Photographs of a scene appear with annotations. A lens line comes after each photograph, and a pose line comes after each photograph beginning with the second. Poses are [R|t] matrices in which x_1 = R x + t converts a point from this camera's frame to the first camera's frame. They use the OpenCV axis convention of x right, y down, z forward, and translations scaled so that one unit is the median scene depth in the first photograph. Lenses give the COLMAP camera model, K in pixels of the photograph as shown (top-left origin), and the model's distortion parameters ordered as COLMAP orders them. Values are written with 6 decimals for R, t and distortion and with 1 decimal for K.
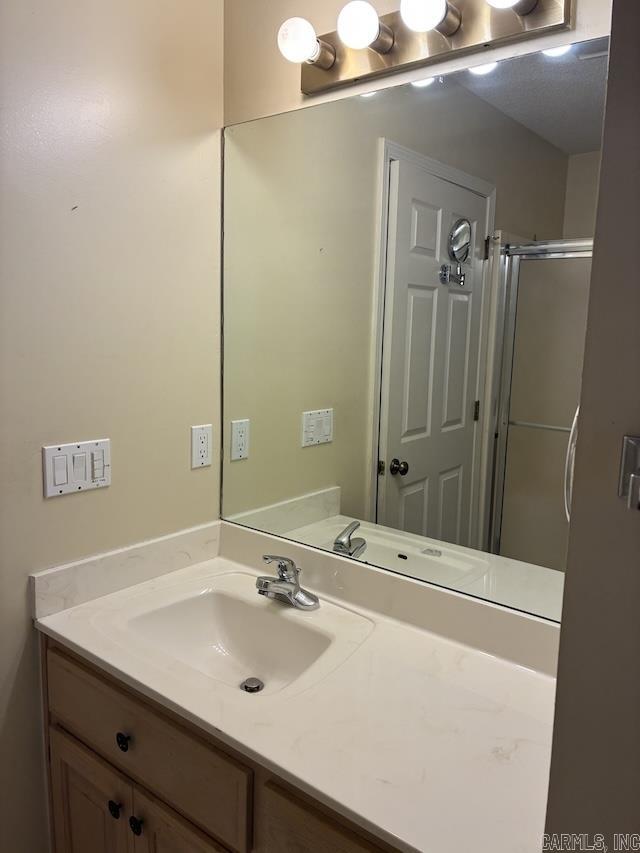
lens RADIAL K [[642.3, 0, 322.8], [0, 642.3, 419.1], [0, 0, 1]] dist [0.051307, -0.058305]
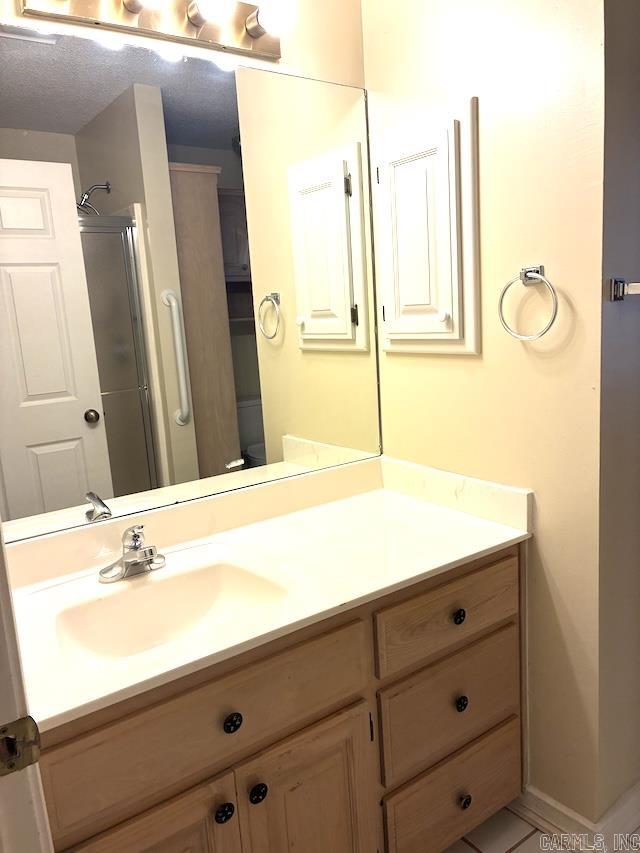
lens RADIAL K [[642.3, 0, 322.8], [0, 642.3, 419.1], [0, 0, 1]] dist [0.051307, -0.058305]
pose [[0.272413, -0.202006, 0.940736, -1.004407], [0.205174, 0.967421, 0.148323, -0.020920], [-0.940050, 0.152609, 0.304985, 0.520710]]
